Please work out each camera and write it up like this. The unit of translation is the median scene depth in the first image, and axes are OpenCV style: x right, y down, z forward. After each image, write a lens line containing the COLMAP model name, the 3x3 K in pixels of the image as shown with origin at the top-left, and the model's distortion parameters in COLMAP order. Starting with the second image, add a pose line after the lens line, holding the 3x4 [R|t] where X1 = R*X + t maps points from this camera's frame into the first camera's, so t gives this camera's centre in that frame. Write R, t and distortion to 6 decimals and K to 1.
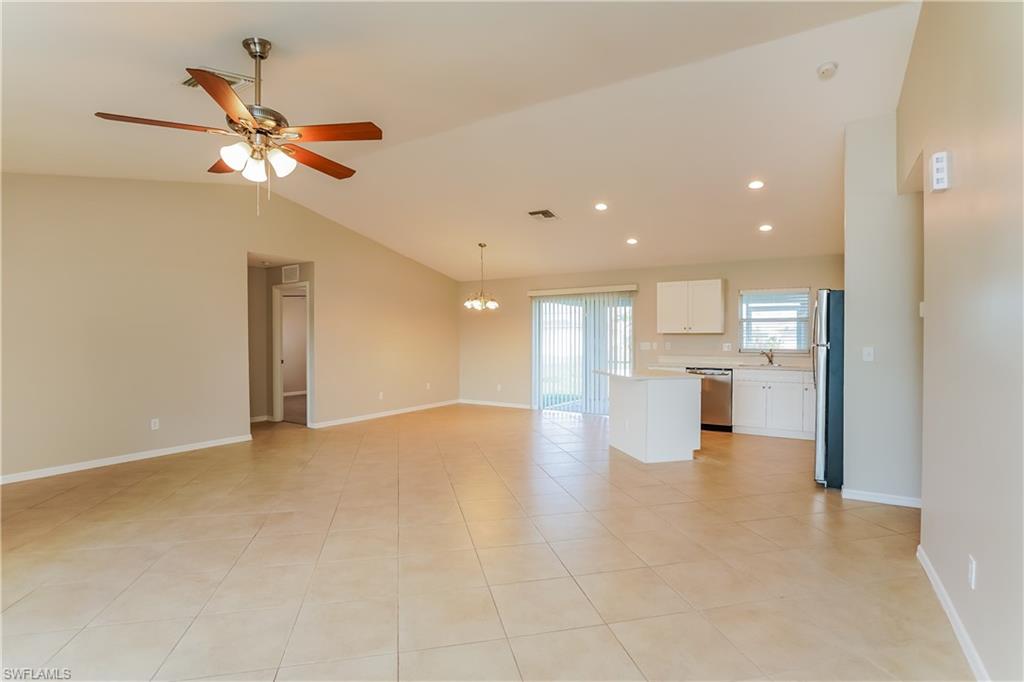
lens RADIAL K [[495.2, 0, 513.8], [0, 495.2, 344.0], [0, 0, 1]] dist [-0.020794, 0.003075]
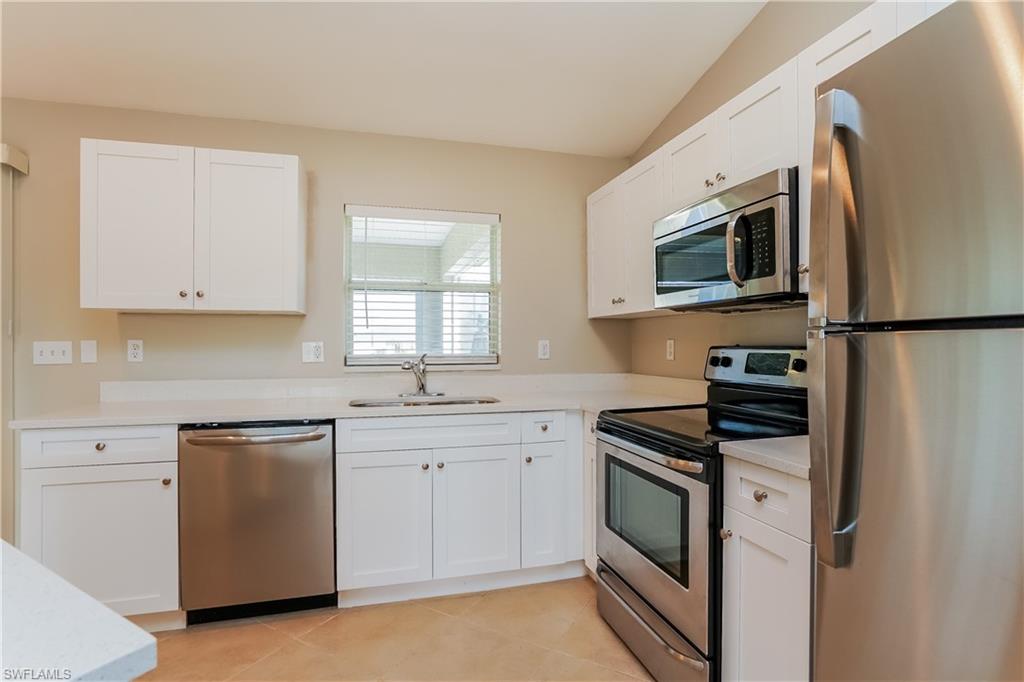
lens RADIAL K [[495.2, 0, 510.3], [0, 495.2, 342.6], [0, 0, 1]] dist [-0.020794, 0.003075]
pose [[0.689709, -0.000841, 0.724086, 0.249405], [0.011783, 0.999880, -0.010061, 0.004401], [-0.723990, 0.015471, 0.689636, 0.599408]]
